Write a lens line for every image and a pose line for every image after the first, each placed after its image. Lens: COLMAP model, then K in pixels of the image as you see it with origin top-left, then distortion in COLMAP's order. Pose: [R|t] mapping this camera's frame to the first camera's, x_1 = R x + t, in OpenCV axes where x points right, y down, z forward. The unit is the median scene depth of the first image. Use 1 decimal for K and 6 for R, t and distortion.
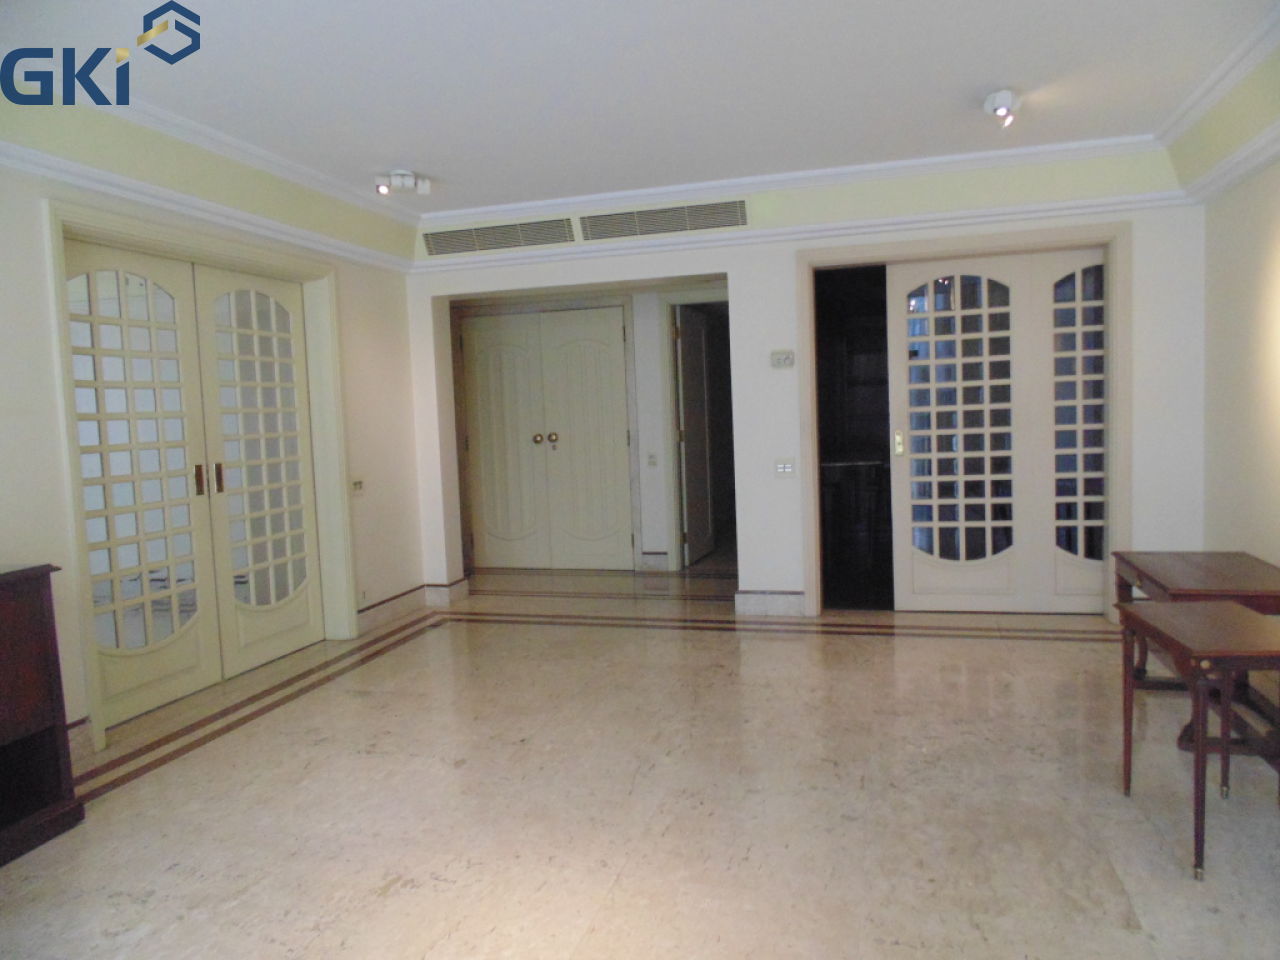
lens RADIAL K [[859.0, 0, 648.3], [0, 859.0, 475.5], [0, 0, 1]] dist [-0.004076, -0.002457]
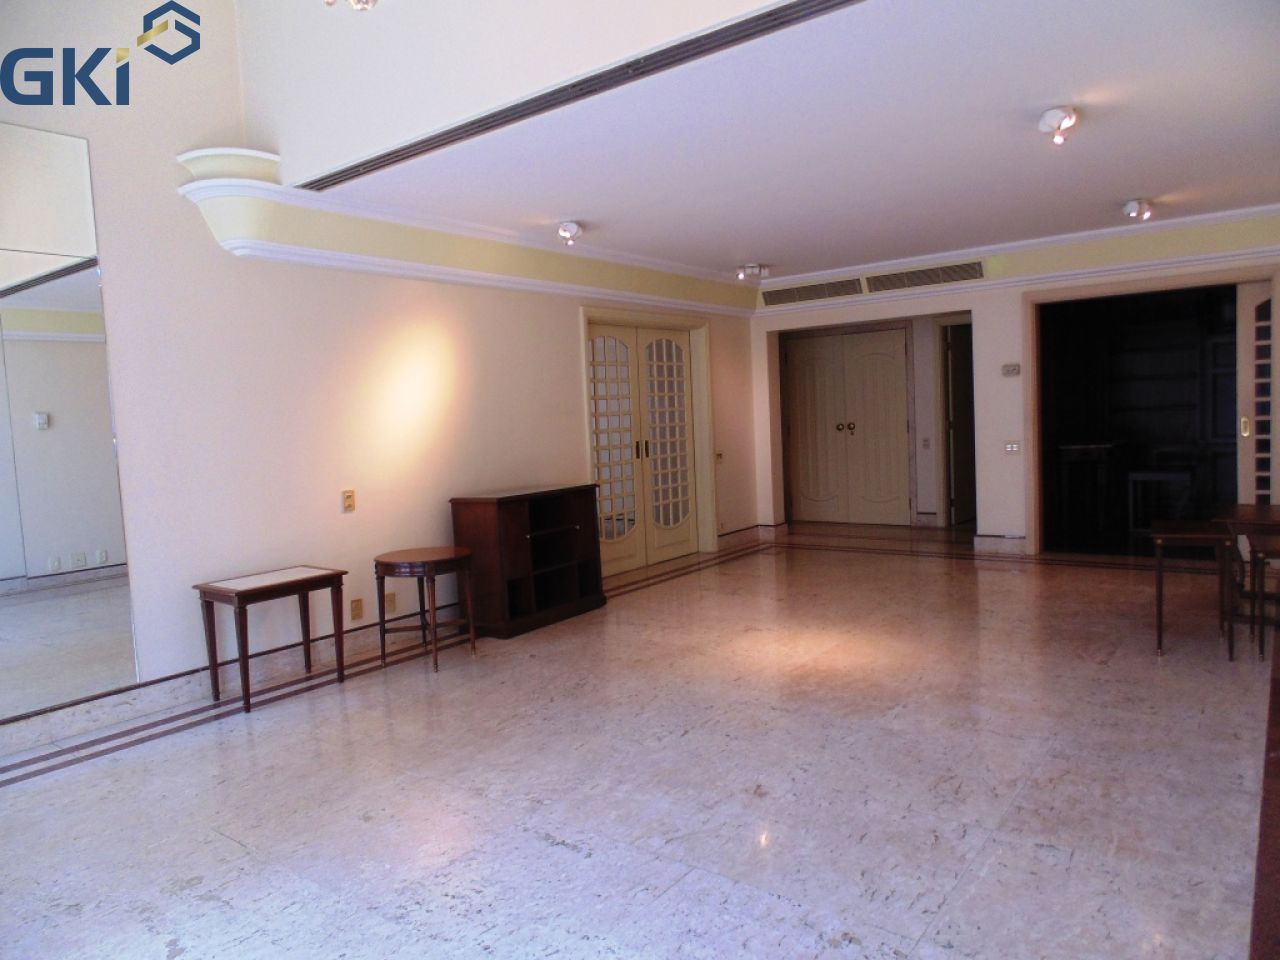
lens RADIAL K [[859.0, 0, 648.3], [0, 859.0, 475.5], [0, 0, 1]] dist [-0.004076, -0.002457]
pose [[0.931452, 0.020421, -0.363291, 0.119846], [-0.016128, 0.999760, 0.014847, 0.026664], [0.363507, -0.007970, 0.931558, -0.543231]]
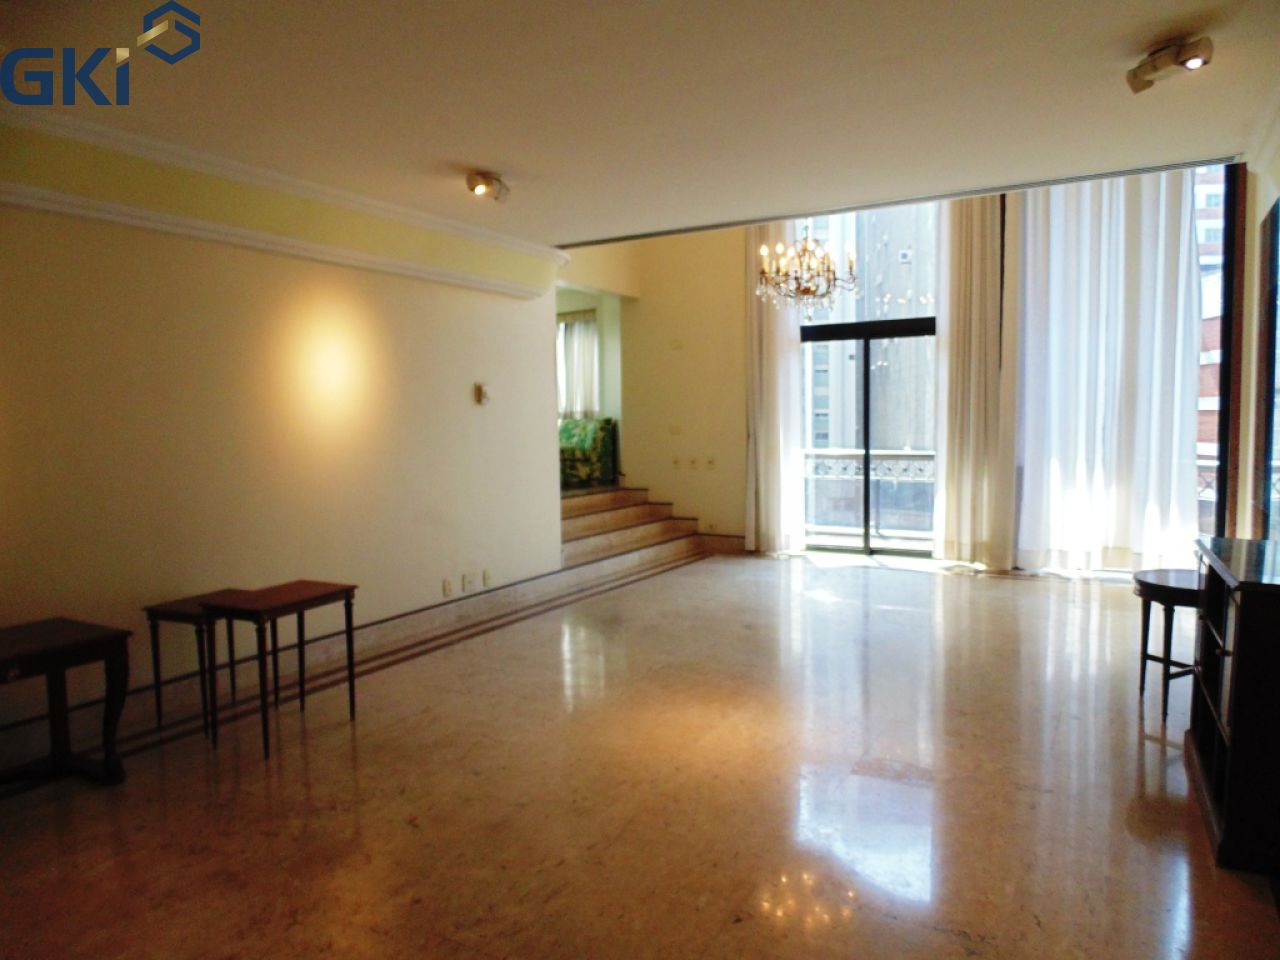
lens RADIAL K [[859.0, 0, 648.3], [0, 859.0, 475.5], [0, 0, 1]] dist [-0.004076, -0.002457]
pose [[-0.968517, 0.034062, 0.246605, -0.177540], [0.068298, 0.988943, 0.131635, -0.094643], [-0.239394, 0.144334, -0.960135, 1.116277]]
